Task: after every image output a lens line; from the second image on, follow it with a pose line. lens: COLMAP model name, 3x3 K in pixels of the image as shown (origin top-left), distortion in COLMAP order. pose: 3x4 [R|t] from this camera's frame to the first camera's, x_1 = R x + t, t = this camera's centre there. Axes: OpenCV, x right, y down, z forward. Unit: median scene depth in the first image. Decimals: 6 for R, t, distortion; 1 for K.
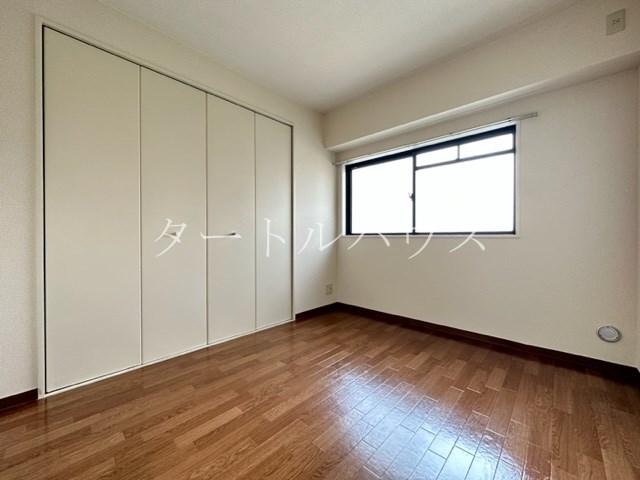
lens RADIAL K [[257.1, 0, 321.4], [0, 257.1, 235.0], [0, 0, 1]] dist [0.000518, 0.001237]
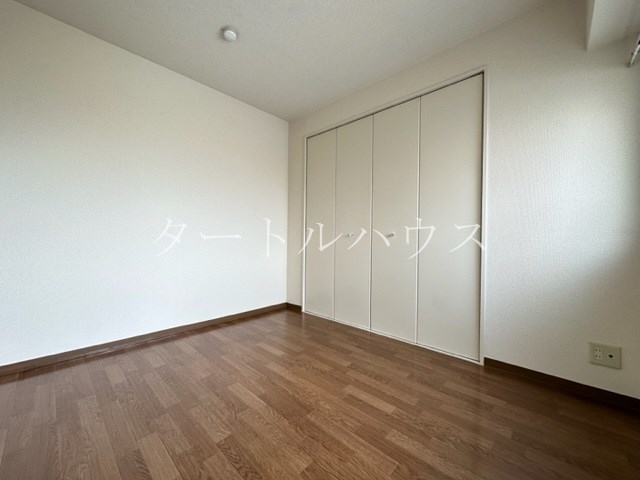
lens RADIAL K [[257.1, 0, 323.9], [0, 257.1, 240.9], [0, 0, 1]] dist [0.000518, 0.001237]
pose [[0.005150, 0.009621, -0.999940, 0.784544], [-0.001087, 0.999953, 0.009616, 0.009187], [0.999986, 0.001037, 0.005160, 0.840174]]
